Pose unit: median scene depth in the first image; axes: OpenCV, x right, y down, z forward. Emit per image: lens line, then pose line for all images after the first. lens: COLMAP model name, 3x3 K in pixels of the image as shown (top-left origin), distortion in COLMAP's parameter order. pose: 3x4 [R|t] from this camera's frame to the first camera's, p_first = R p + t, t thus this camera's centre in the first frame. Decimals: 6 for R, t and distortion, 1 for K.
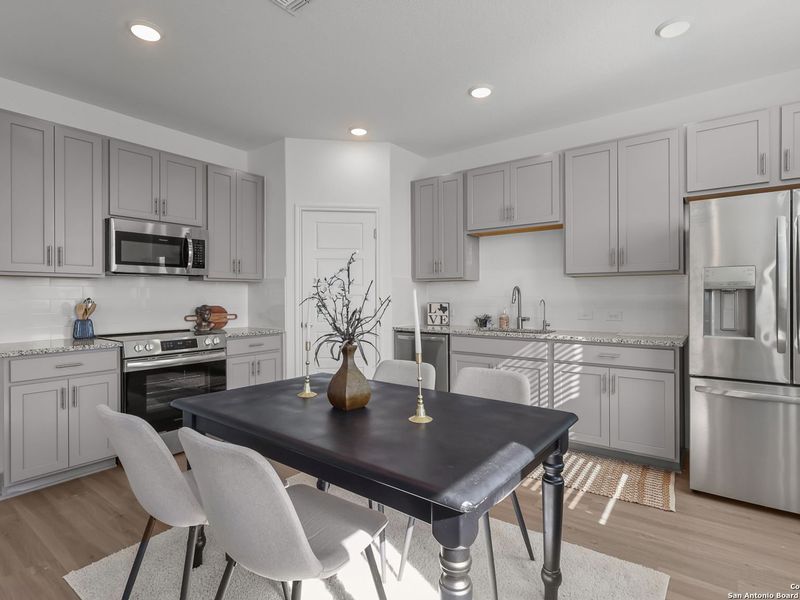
lens RADIAL K [[412.4, 0, 403.5], [0, 412.4, 299.0], [0, 0, 1]] dist [-0.004703, 0.001140]
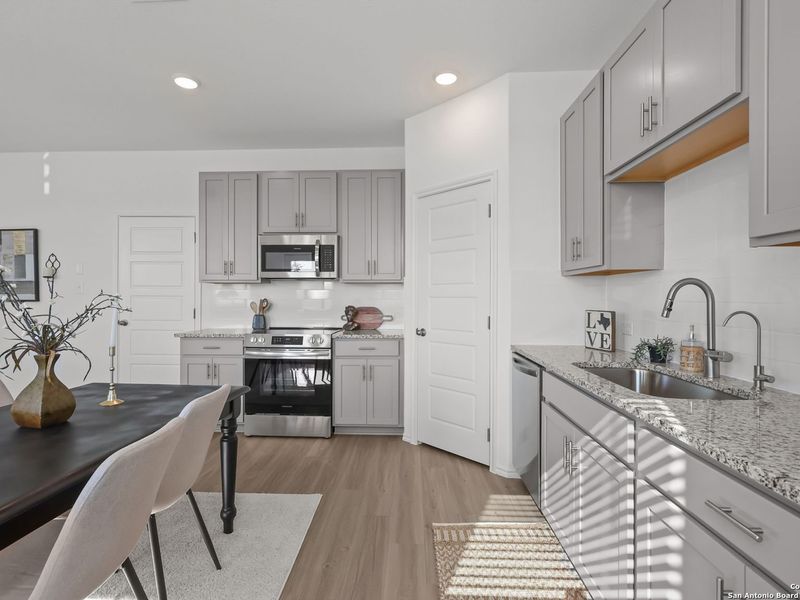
lens RADIAL K [[412.4, 0, 399.7], [0, 412.4, 298.6], [0, 0, 1]] dist [-0.004703, 0.001140]
pose [[0.569140, 0.006396, -0.822216, 0.537432], [-0.009731, 0.999952, 0.001043, -0.007715], [0.822183, 0.007407, 0.569175, 0.591244]]
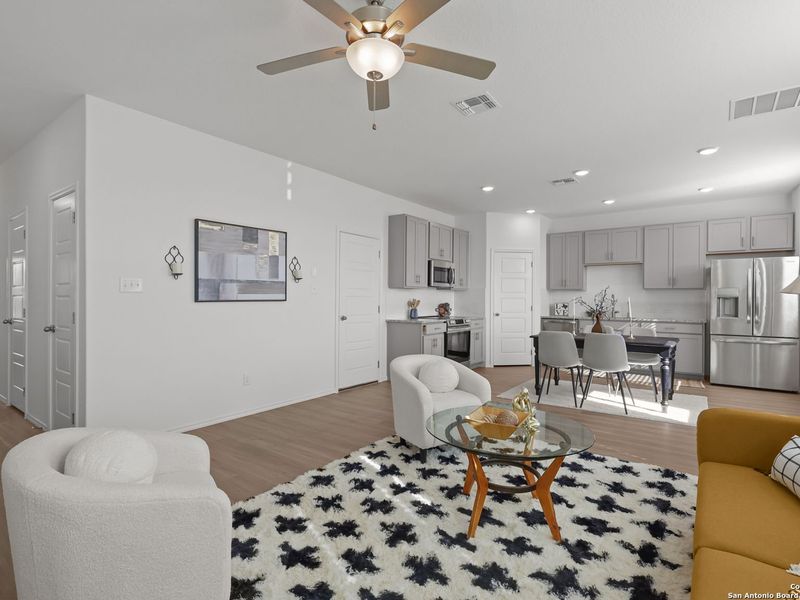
lens RADIAL K [[412.4, 0, 397.5], [0, 412.4, 302.2], [0, 0, 1]] dist [-0.004703, 0.001140]
pose [[0.999951, 0.009450, 0.002820, -0.833399], [-0.009458, 0.999952, 0.002659, 0.011022], [-0.002795, -0.002686, 0.999992, -1.018545]]
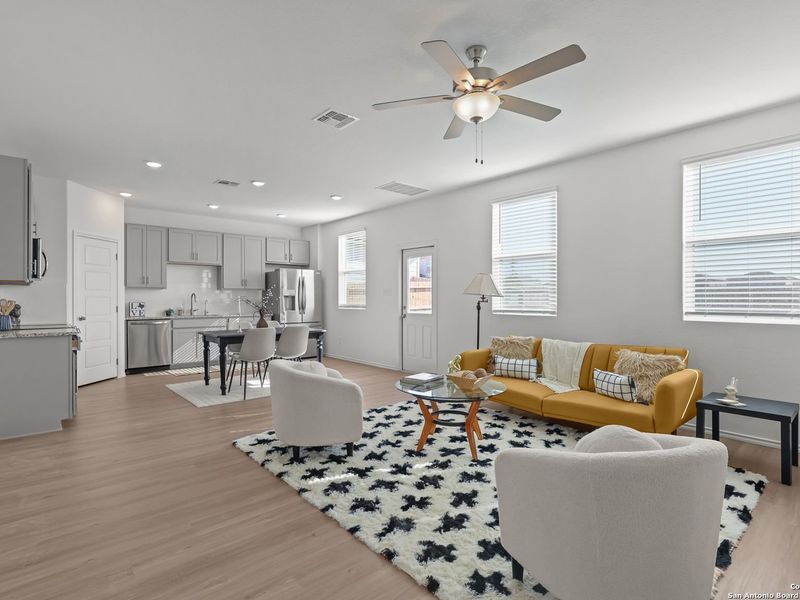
lens RADIAL K [[412.4, 0, 395.0], [0, 412.4, 300.3], [0, 0, 1]] dist [-0.004703, 0.001140]
pose [[0.213773, -0.000385, 0.976883, -1.674131], [0.005580, 0.999984, -0.000827, 0.012015], [-0.976867, 0.005628, 0.213772, -0.406528]]
